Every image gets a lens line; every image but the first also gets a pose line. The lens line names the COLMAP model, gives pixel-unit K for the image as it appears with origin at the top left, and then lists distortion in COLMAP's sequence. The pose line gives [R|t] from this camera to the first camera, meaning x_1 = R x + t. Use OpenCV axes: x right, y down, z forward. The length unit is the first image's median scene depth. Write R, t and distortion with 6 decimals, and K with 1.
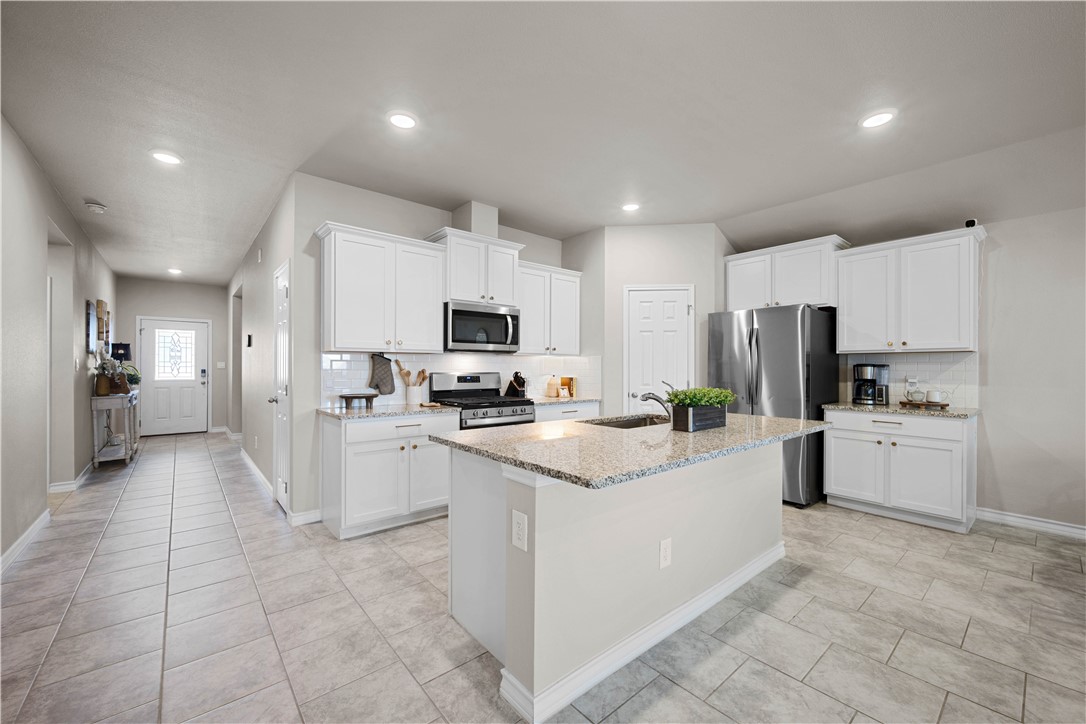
lens RADIAL K [[427.5, 0, 538.9], [0, 427.5, 365.1], [0, 0, 1]] dist [-0.000079, -0.000010]
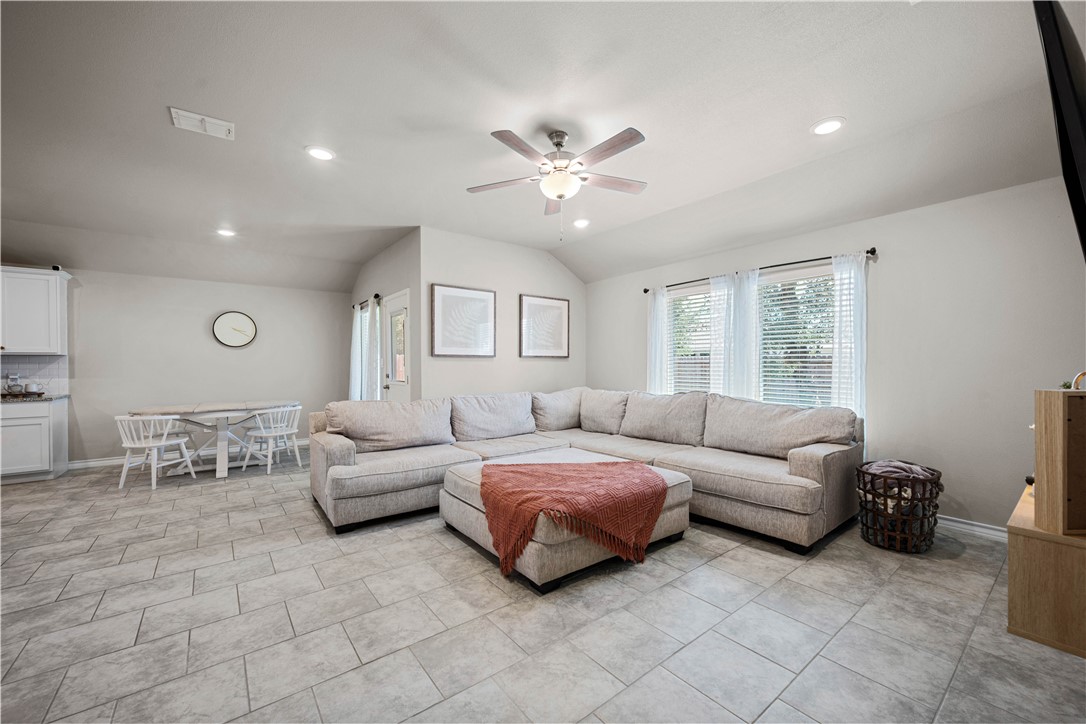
lens RADIAL K [[432.4, 0, 561.2], [0, 432.4, 365.4], [0, 0, 1]] dist [0.000093, -0.000066]
pose [[0.014910, -0.007577, 0.999860, -0.393554], [0.000339, 0.999971, 0.007573, -0.007056], [-0.999889, 0.000227, 0.014912, -0.653151]]
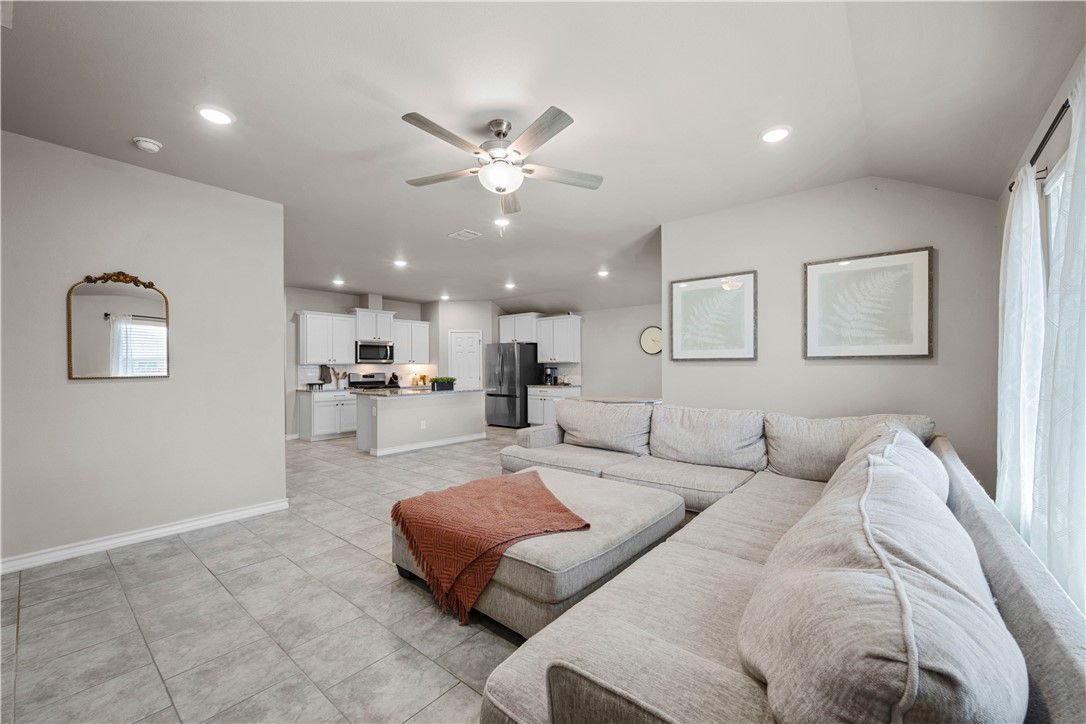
lens RADIAL K [[434.7, 0, 542.6], [0, 434.7, 364.9], [0, 0, 1]] dist [-0.000617, -0.000036]
pose [[0.984435, -0.007822, 0.175572, 0.330352], [0.008152, 0.999966, -0.001158, -0.014973], [-0.175557, 0.002571, 0.984466, -1.359945]]
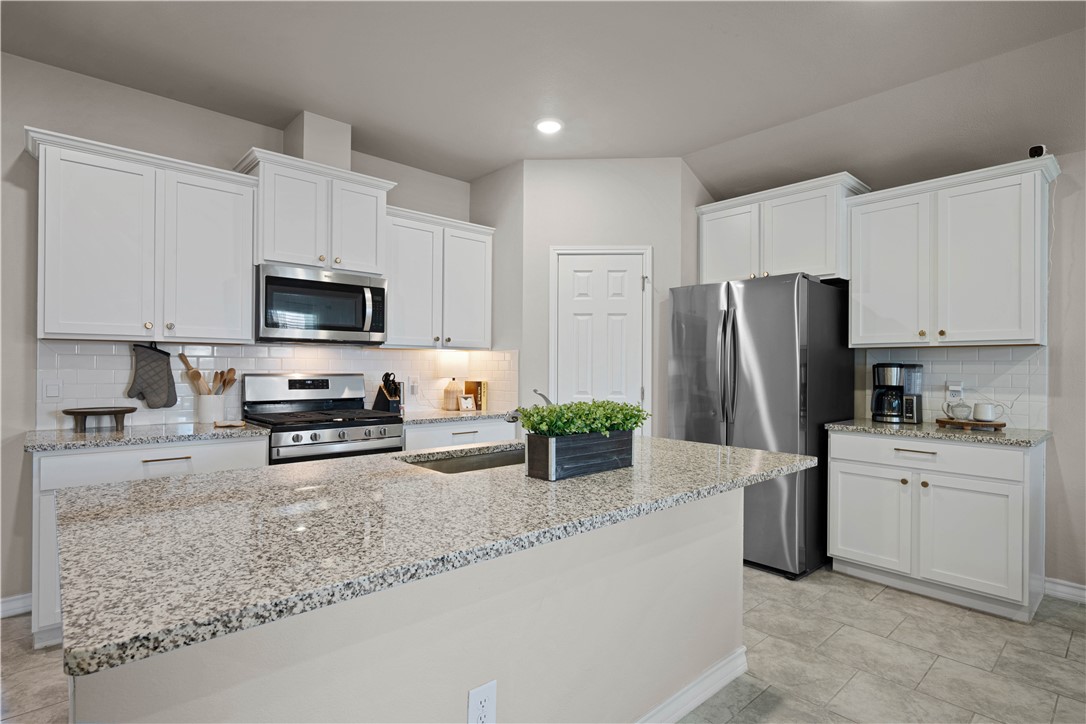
lens RADIAL K [[542.5, 0, 540.6], [0, 542.5, 362.9], [0, 0, 1]] dist [-0.000709, 0.000126]
pose [[0.999185, 0.004298, 0.040135, 0.177783], [-0.004188, 0.999987, -0.002820, 0.001484], [-0.040146, 0.002650, 0.999190, 0.162666]]
